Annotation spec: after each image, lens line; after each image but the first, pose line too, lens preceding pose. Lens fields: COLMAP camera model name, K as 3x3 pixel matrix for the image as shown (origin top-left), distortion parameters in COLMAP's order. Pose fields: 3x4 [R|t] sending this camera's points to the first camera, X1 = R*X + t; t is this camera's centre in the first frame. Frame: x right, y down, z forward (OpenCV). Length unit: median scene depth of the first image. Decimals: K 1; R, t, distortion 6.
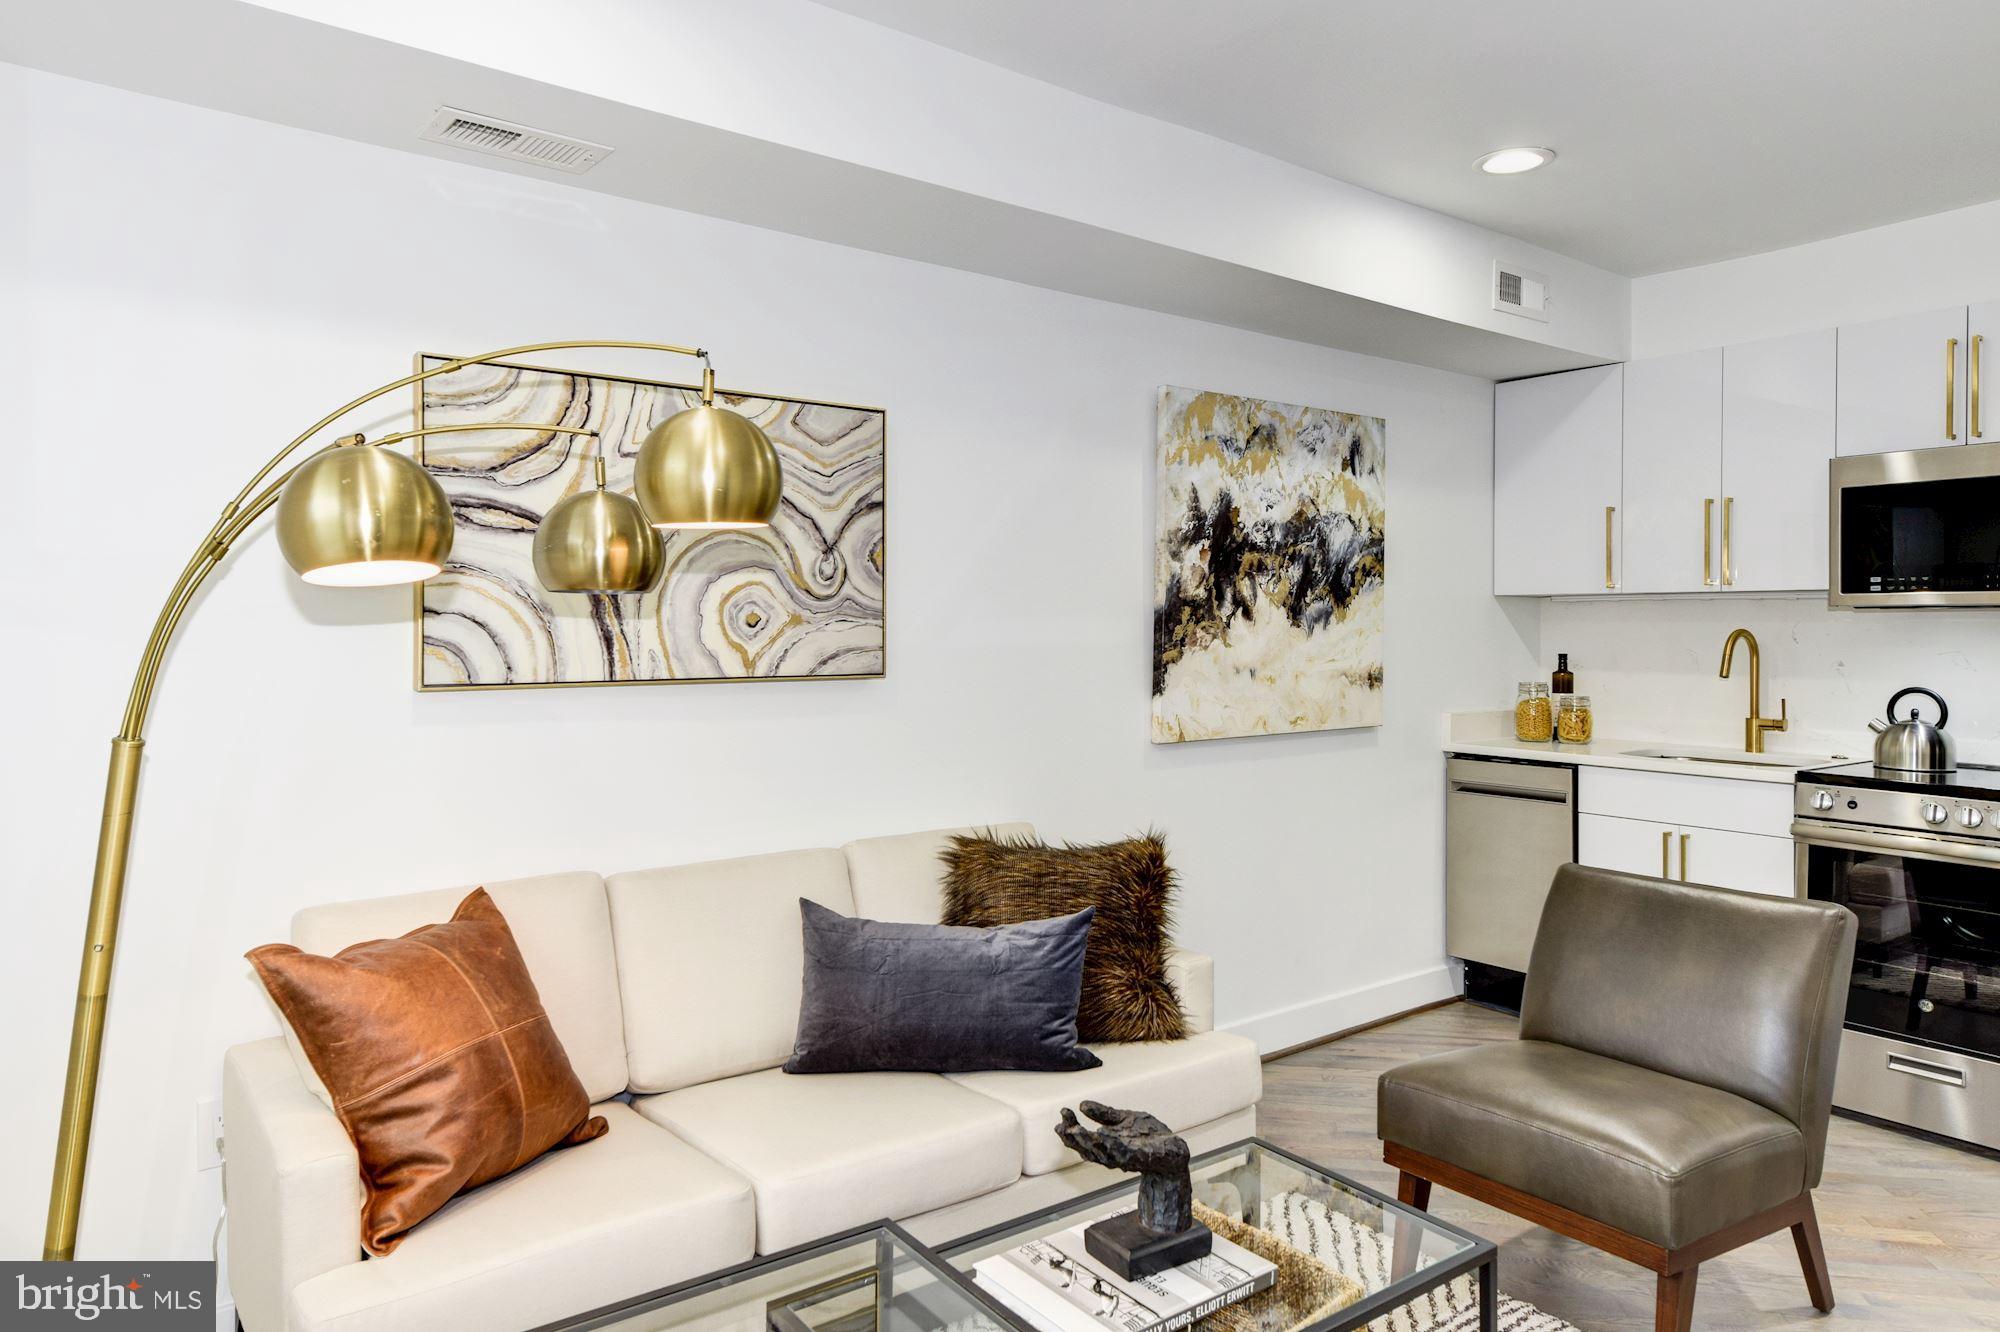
lens RADIAL K [[1198.2, 0, 998.0], [0, 1198.2, 635.7], [0, 0, 1]] dist [0.012648, -0.002366]
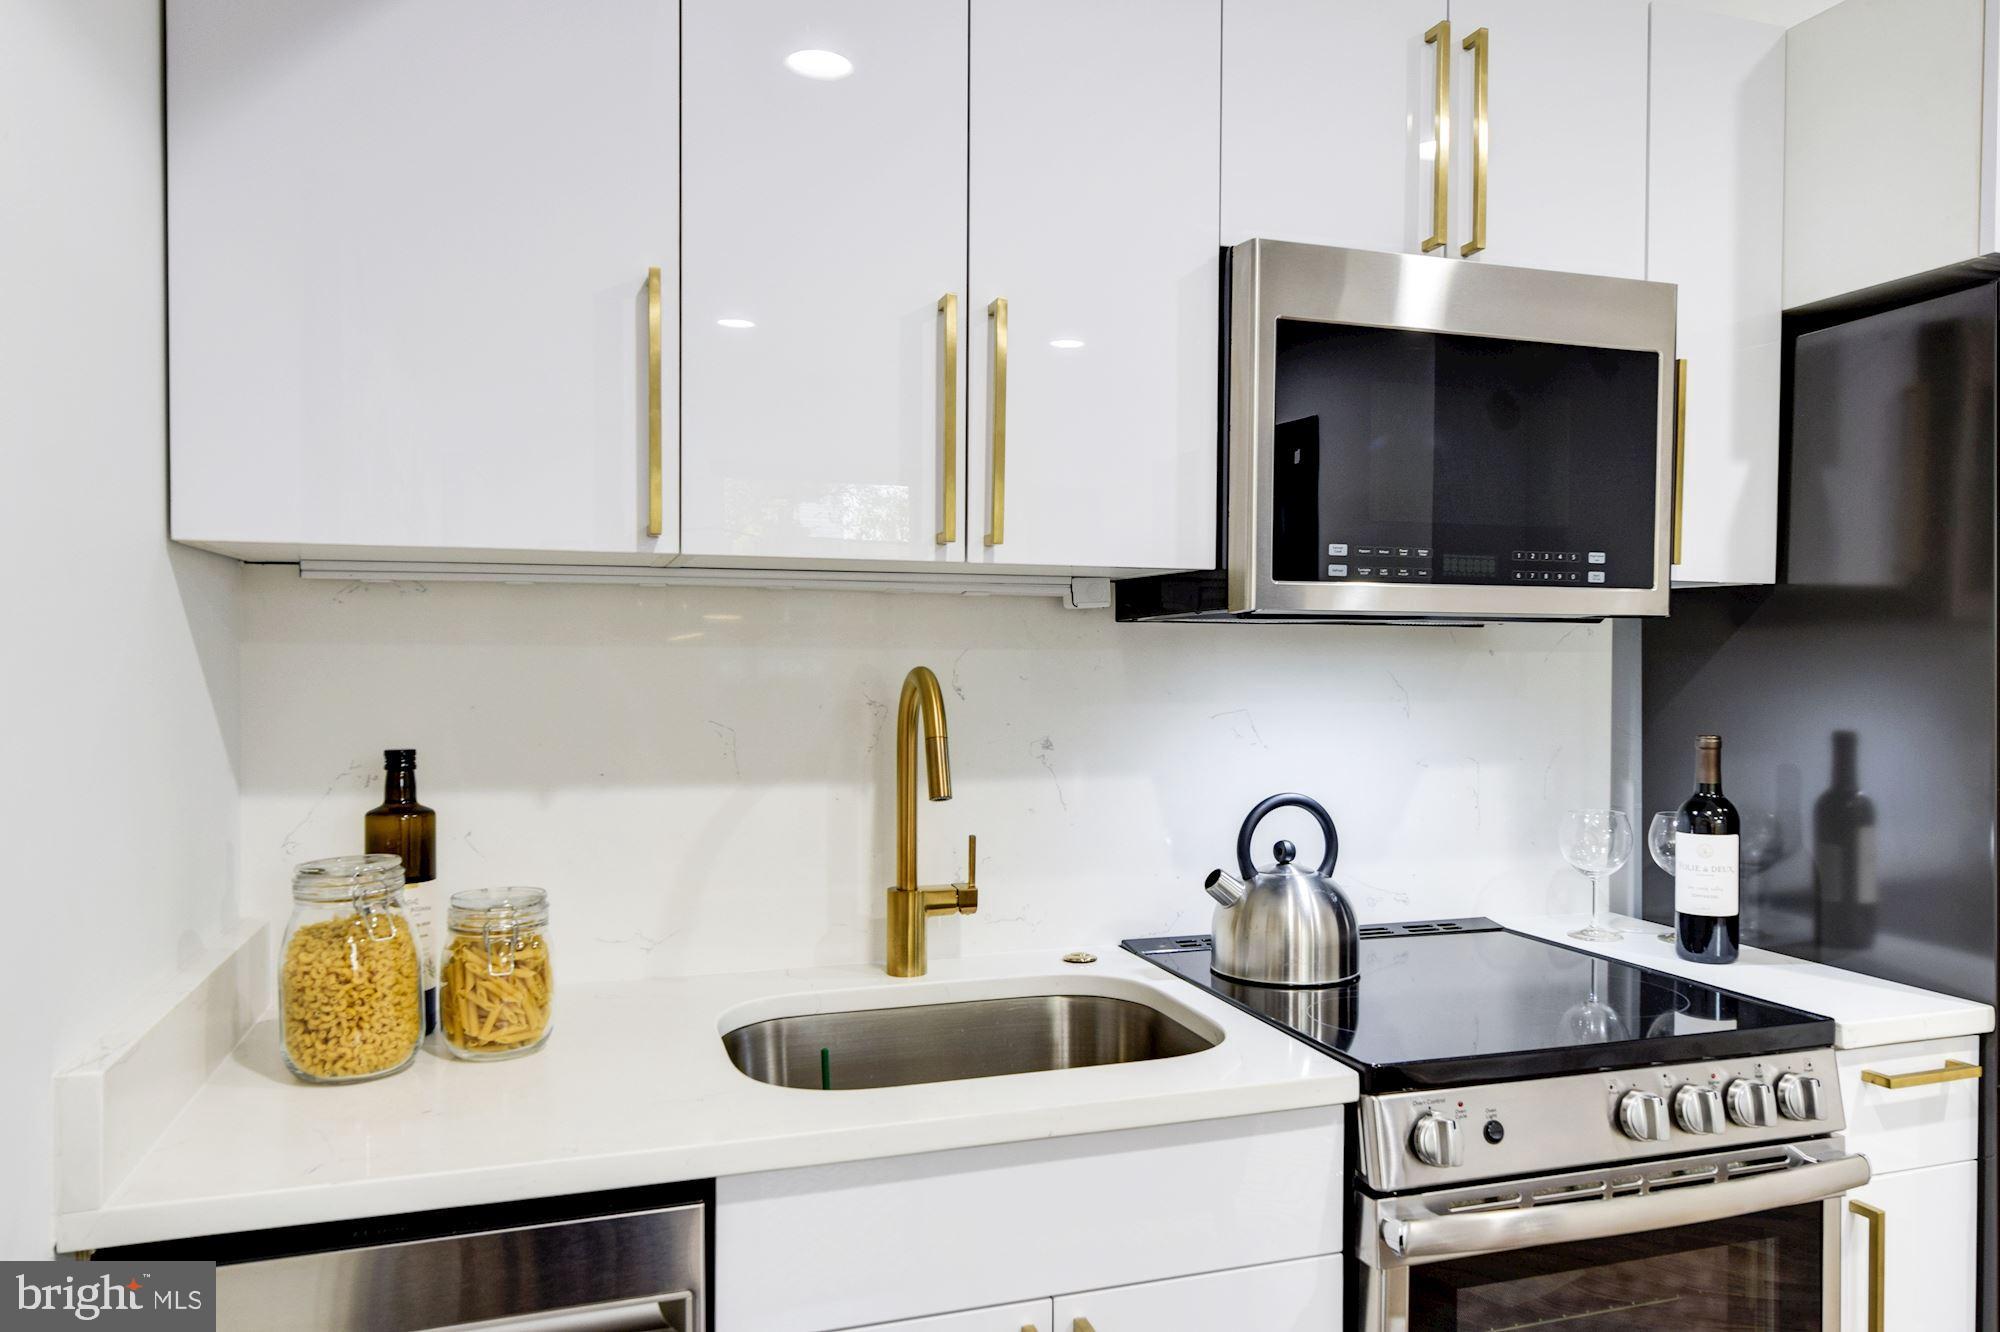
lens RADIAL K [[1335.8, 0, 1030.7], [0, 1335.8, 687.3], [0, 0, 1]] dist [-0.001300, 0.004227]
pose [[0.298077, -0.020239, 0.954327, 0.221153], [0.005367, 0.999795, 0.019527, -0.007371], [-0.954527, -0.000699, 0.298124, 0.840940]]
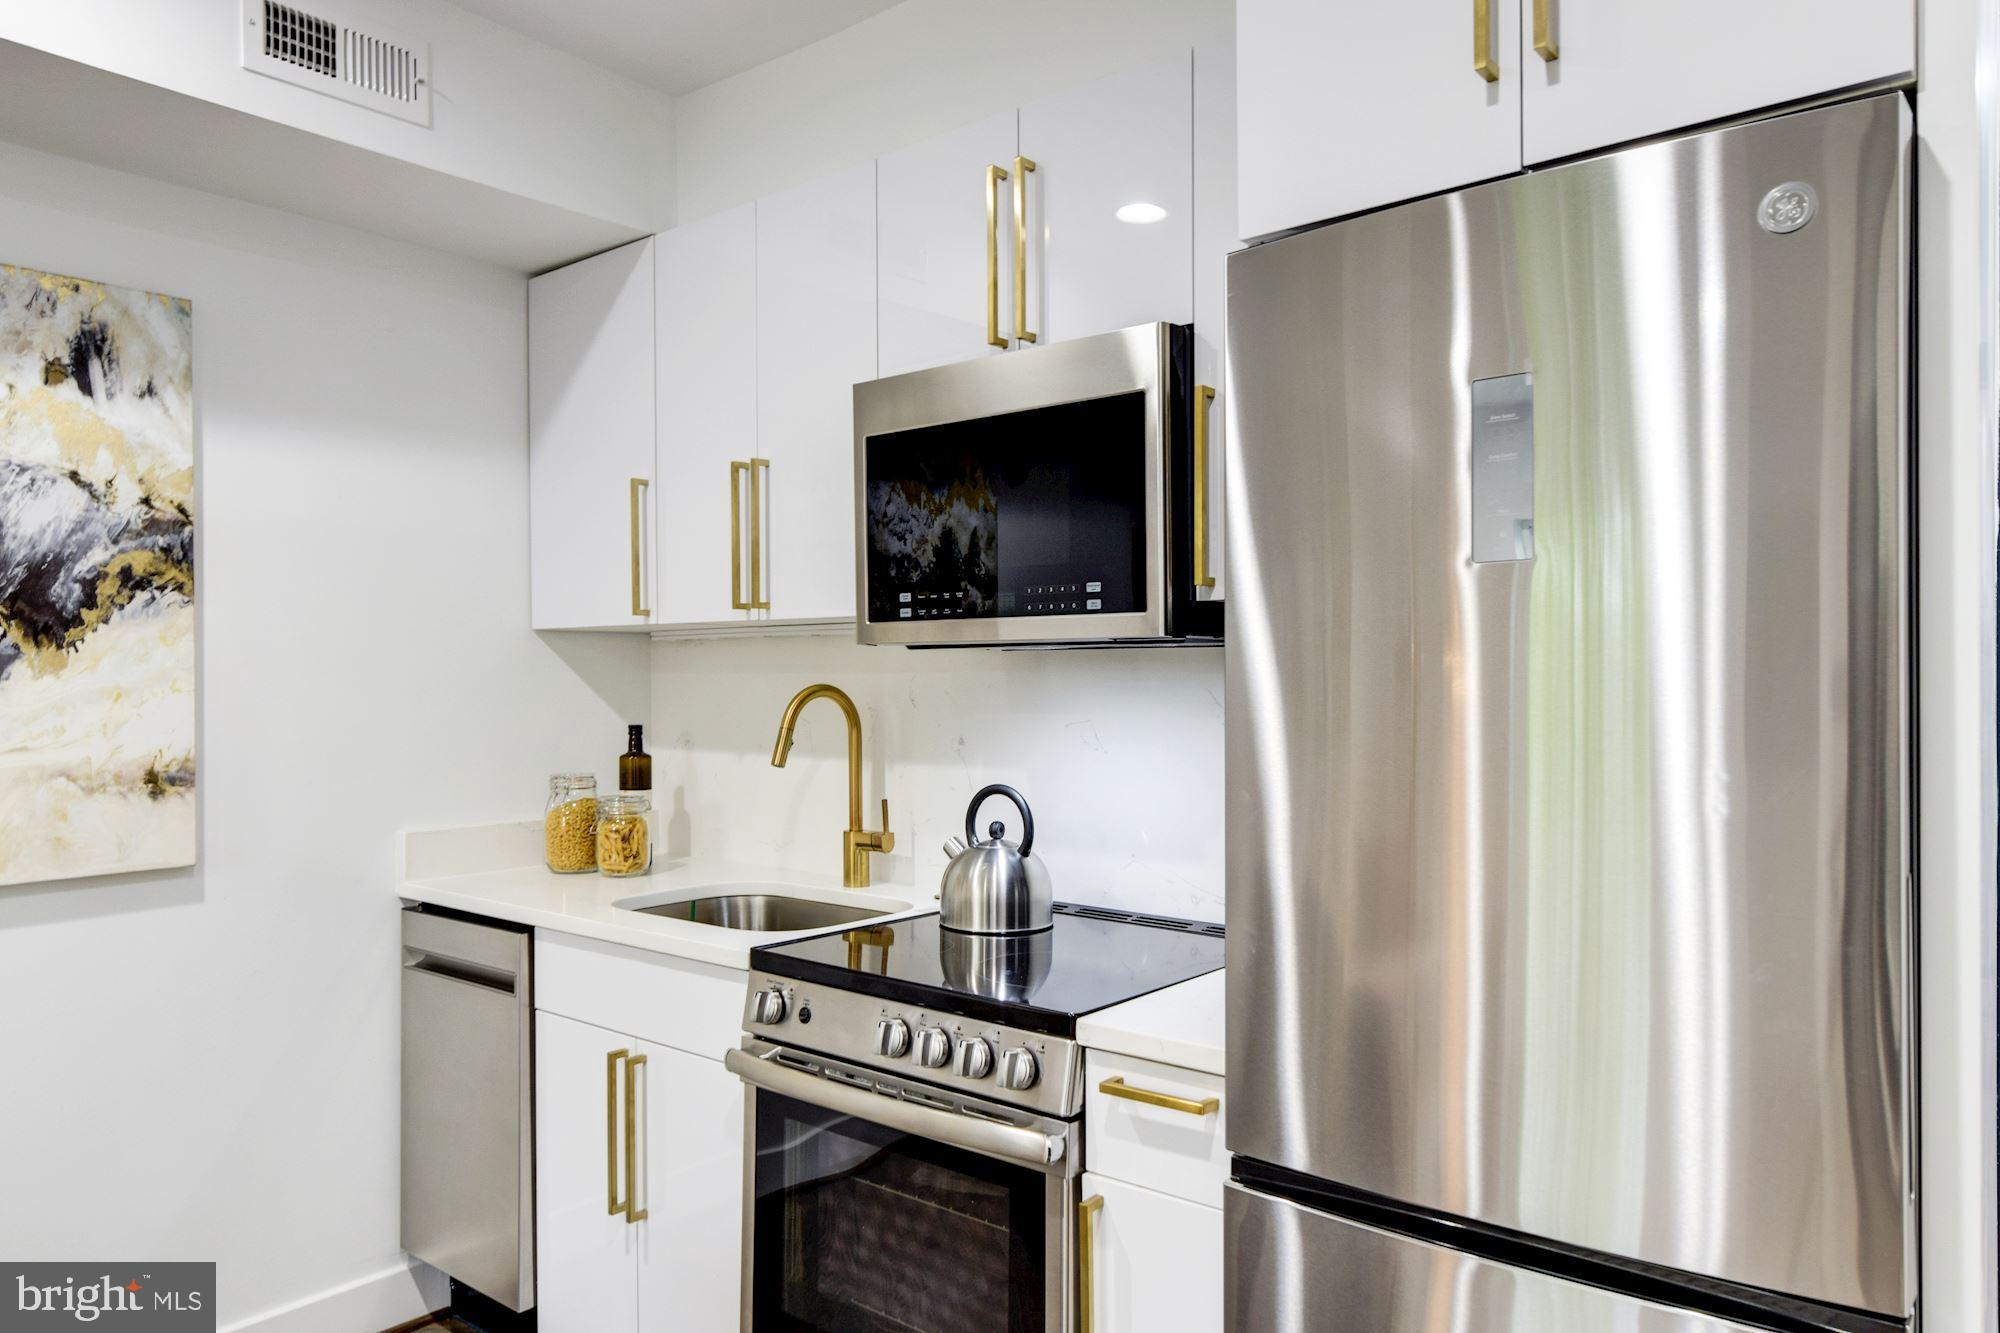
lens RADIAL K [[1335.8, 0, 977.7], [0, 1335.8, 696.2], [0, 0, 1]] dist [-0.001300, 0.004227]
pose [[0.969214, -0.007876, 0.246092, 0.529755], [0.006177, 0.999951, 0.007675, -0.004414], [-0.246140, -0.005919, 0.969216, 0.337198]]
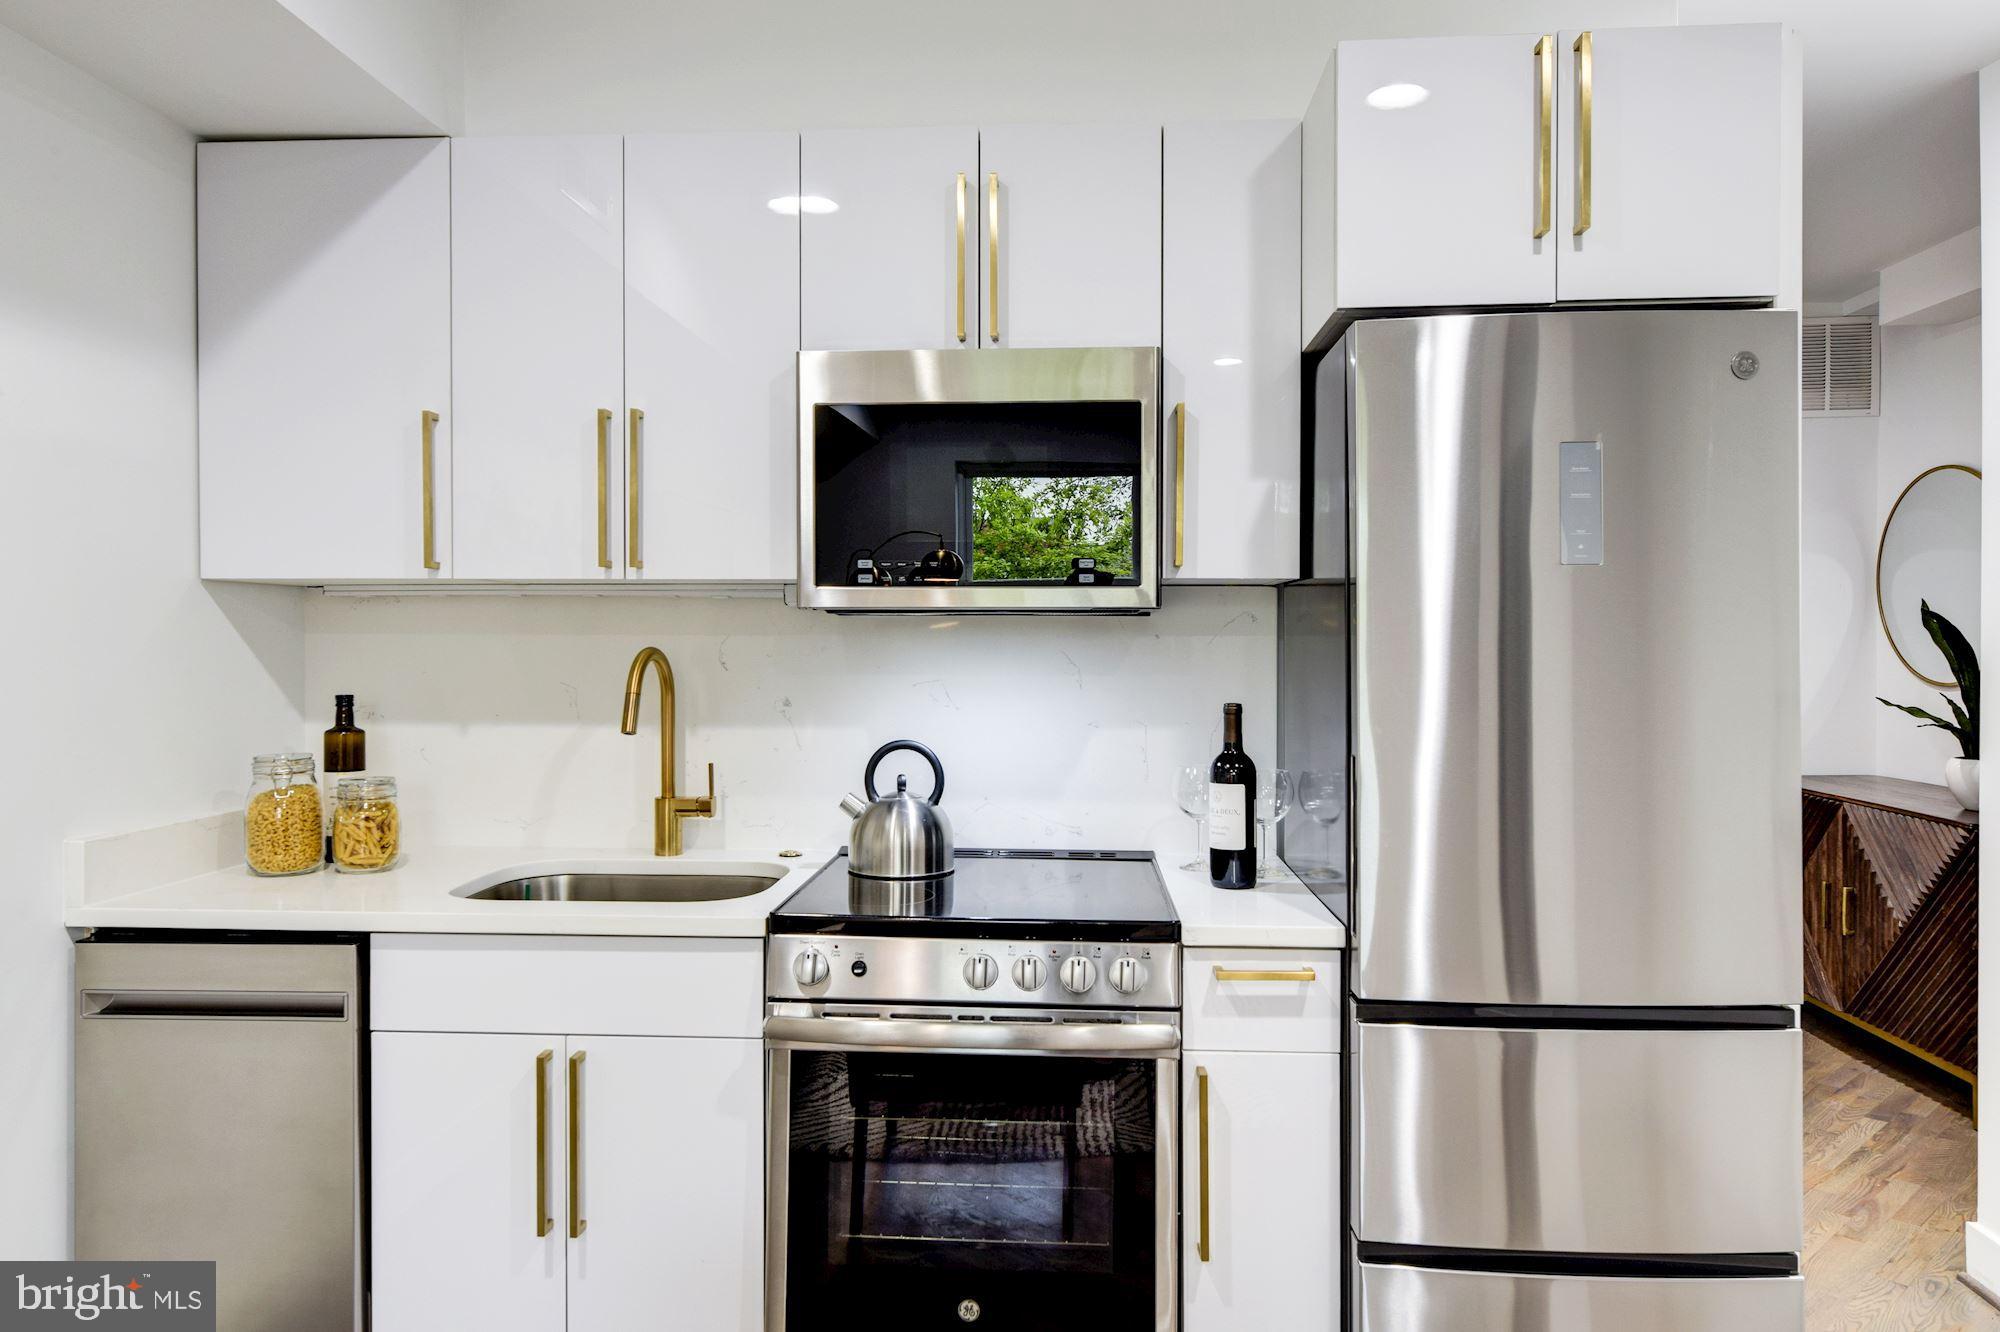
lens RADIAL K [[1335.8, 0, 1004.8], [0, 1335.8, 648.2], [0, 0, 1]] dist [-0.001300, 0.004227]
pose [[0.638945, -0.005305, 0.769234, 0.234350], [0.005508, 0.999982, 0.002321, -0.005738], [-0.769232, 0.002754, 0.638963, 0.461958]]
